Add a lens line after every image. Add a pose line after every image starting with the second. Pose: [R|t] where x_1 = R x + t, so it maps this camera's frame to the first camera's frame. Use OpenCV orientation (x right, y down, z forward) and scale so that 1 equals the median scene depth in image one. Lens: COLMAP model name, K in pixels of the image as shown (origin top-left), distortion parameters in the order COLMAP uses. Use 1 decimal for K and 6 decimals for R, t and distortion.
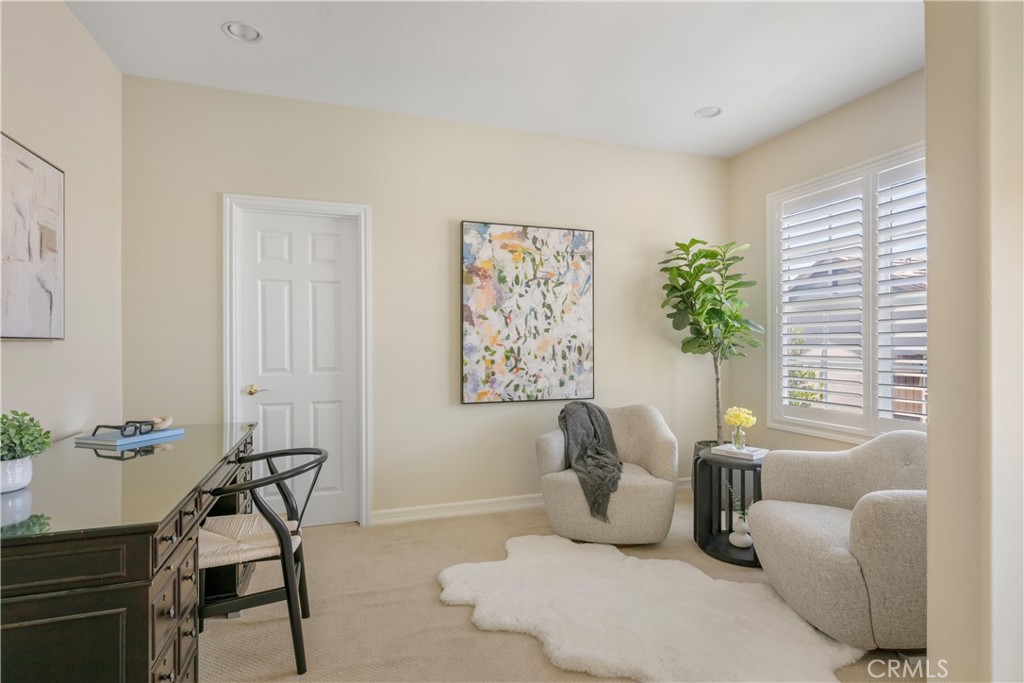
lens RADIAL K [[519.4, 0, 515.1], [0, 519.4, 344.6], [0, 0, 1]] dist [0.014563, 0.001061]
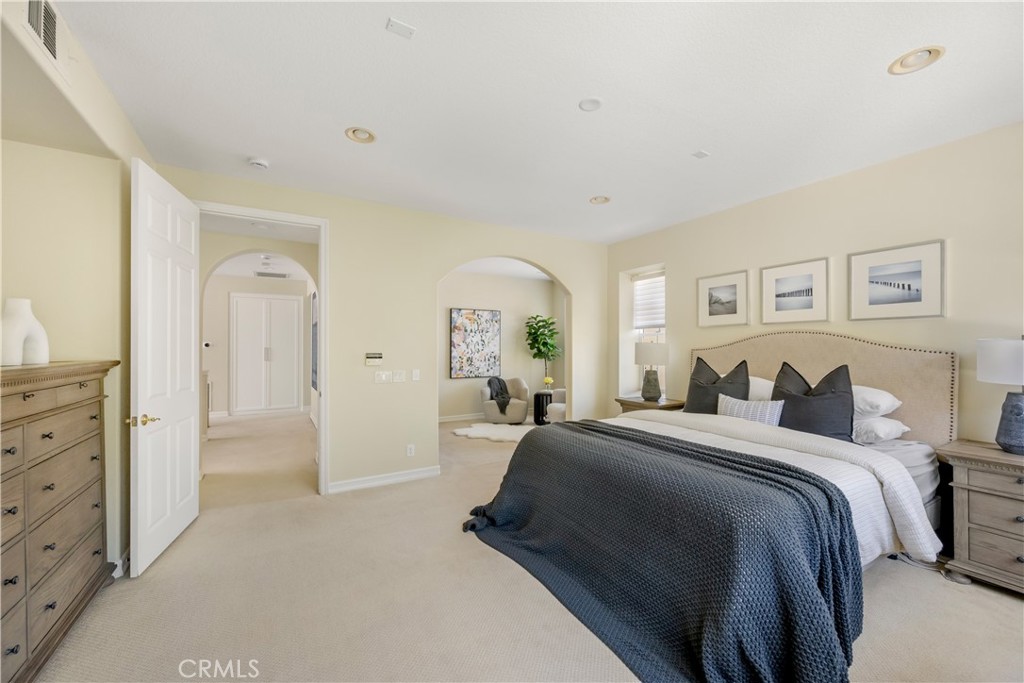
lens RADIAL K [[403.9, 0, 505.9], [0, 403.9, 345.8], [0, 0, 1]] dist [-0.001368, -0.000354]
pose [[0.982389, 0.005068, 0.186777, -0.202698], [-0.005391, 0.999985, 0.001225, -0.051842], [-0.186768, -0.002211, 0.982402, -1.013818]]
